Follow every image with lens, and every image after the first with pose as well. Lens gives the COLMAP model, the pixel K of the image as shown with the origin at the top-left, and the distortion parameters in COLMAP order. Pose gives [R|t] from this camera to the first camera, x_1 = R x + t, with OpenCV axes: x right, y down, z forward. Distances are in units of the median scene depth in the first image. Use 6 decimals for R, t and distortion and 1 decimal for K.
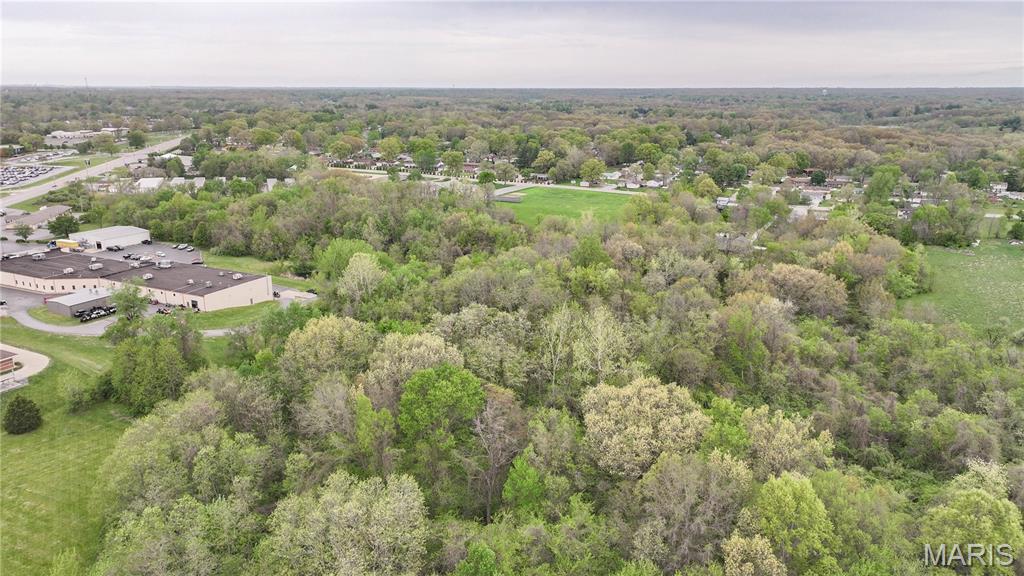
lens RADIAL K [[727.9, 0, 511.6], [0, 727.9, 289.0], [0, 0, 1]] dist [0.004832, 0.003576]
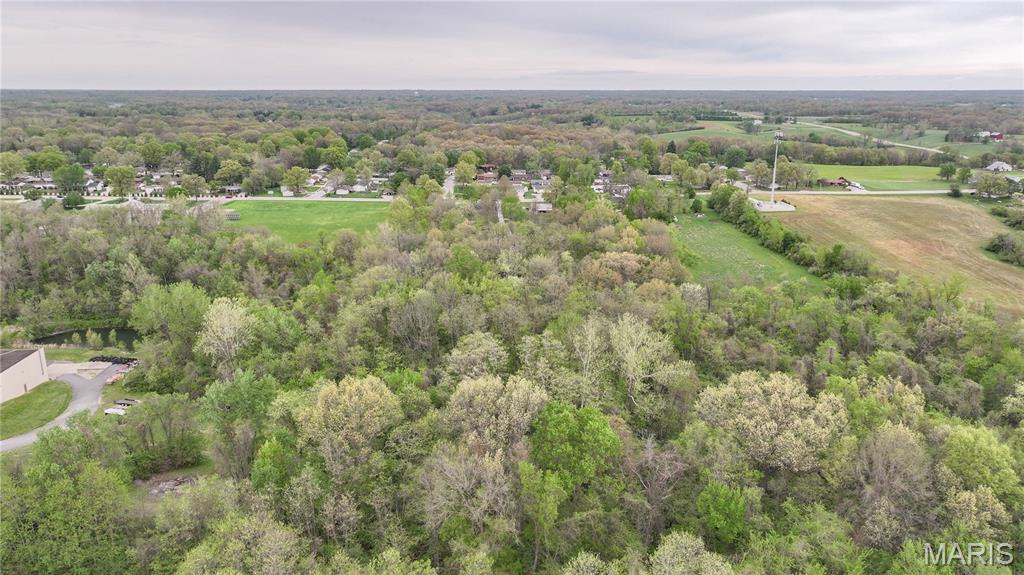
lens RADIAL K [[727.9, 0, 511.3], [0, 727.9, 286.7], [0, 0, 1]] dist [0.004832, 0.003576]
pose [[0.859061, -0.134852, 0.493790, -0.123505], [0.137553, 0.990007, 0.031063, -0.016217], [-0.493045, 0.041238, 0.869026, 0.059010]]
